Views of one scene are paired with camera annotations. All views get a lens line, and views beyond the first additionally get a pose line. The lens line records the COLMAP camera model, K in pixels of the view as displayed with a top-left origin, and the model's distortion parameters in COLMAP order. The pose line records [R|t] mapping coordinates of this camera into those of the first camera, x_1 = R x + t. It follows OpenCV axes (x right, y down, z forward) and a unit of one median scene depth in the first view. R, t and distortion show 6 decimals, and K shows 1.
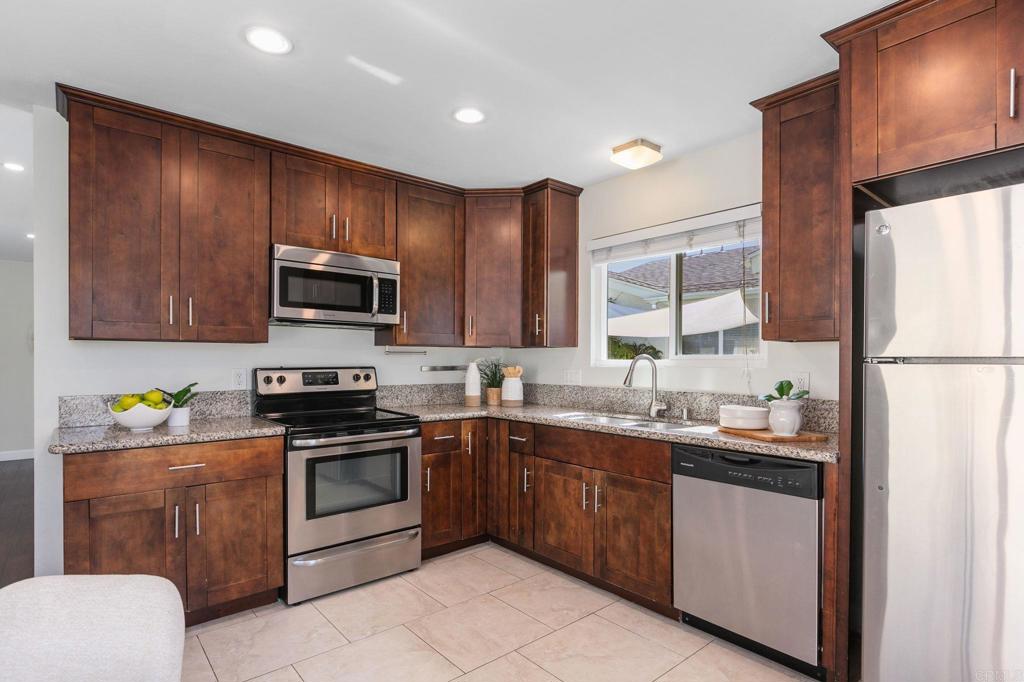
lens RADIAL K [[521.8, 0, 510.9], [0, 521.8, 362.3], [0, 0, 1]] dist [-0.000320, 0.000073]
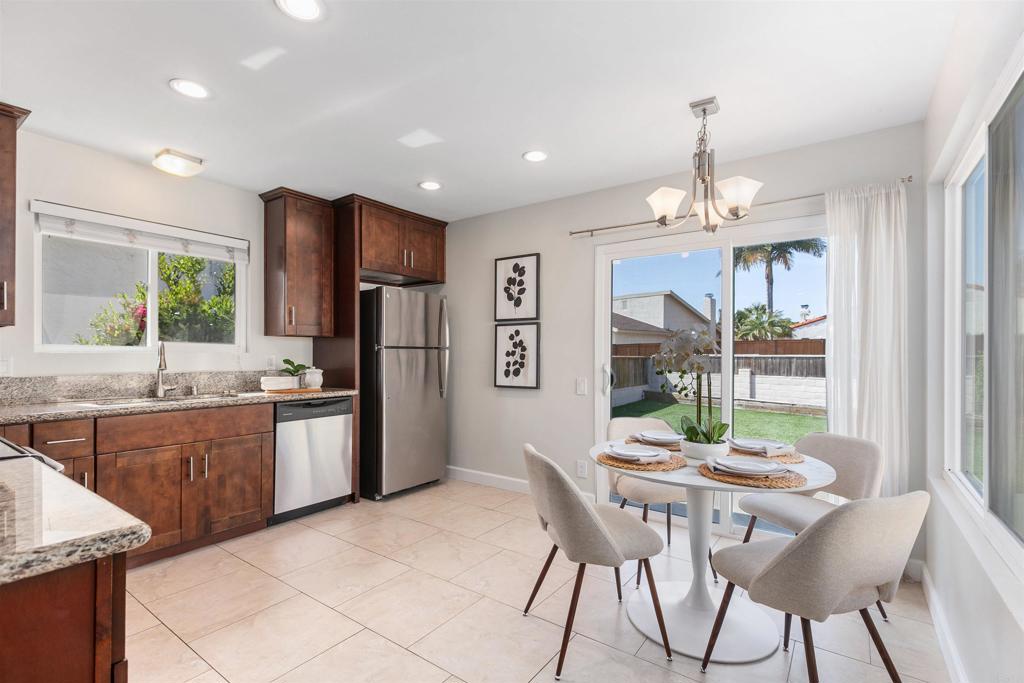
lens RADIAL K [[467.2, 0, 507.0], [0, 467.2, 349.5], [0, 0, 1]] dist [-0.006655, -0.000145]
pose [[-0.230317, 0.004135, 0.973107, -1.007687], [0.001529, 0.999991, -0.003887, 0.009732], [-0.973115, 0.000593, -0.230321, 0.601615]]
